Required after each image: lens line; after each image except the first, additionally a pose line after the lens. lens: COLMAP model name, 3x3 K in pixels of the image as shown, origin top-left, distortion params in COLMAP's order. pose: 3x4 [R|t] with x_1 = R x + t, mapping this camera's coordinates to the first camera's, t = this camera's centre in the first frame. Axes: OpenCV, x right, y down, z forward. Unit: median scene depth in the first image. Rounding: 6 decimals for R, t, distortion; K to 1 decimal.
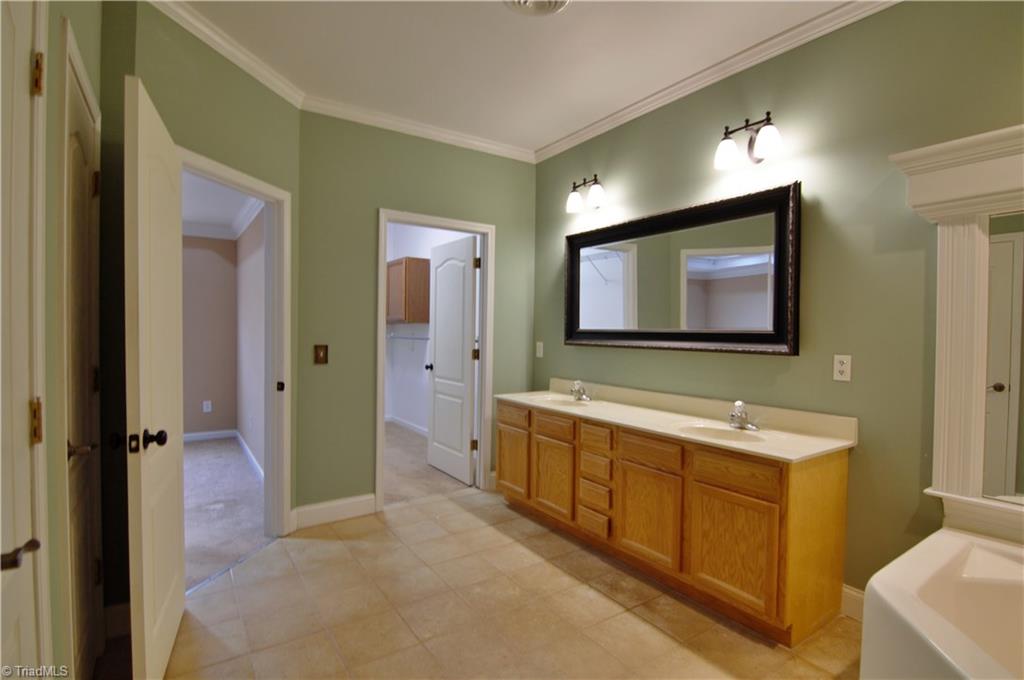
lens RADIAL K [[504.2, 0, 514.0], [0, 504.2, 336.8], [0, 0, 1]] dist [-0.013518, 0.000225]
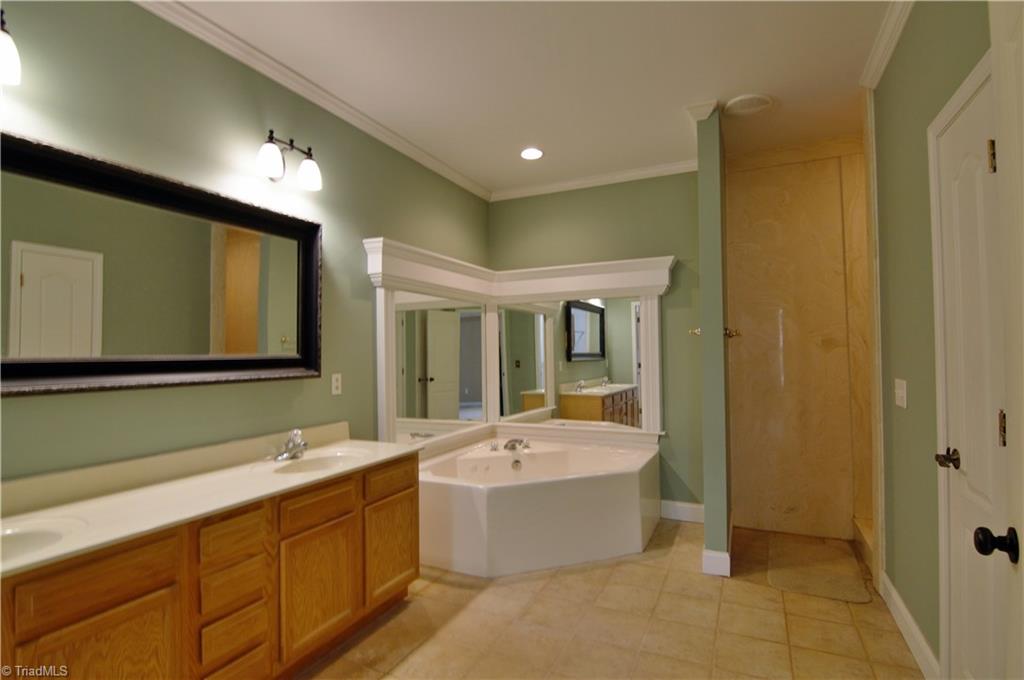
lens RADIAL K [[504.2, 0, 513.7], [0, 504.2, 338.9], [0, 0, 1]] dist [-0.013518, 0.000225]
pose [[-0.506188, 0.019226, 0.862209, -0.617986], [0.019401, 0.999752, -0.010903, -0.027197], [-0.862205, 0.011209, -0.506436, 1.180747]]
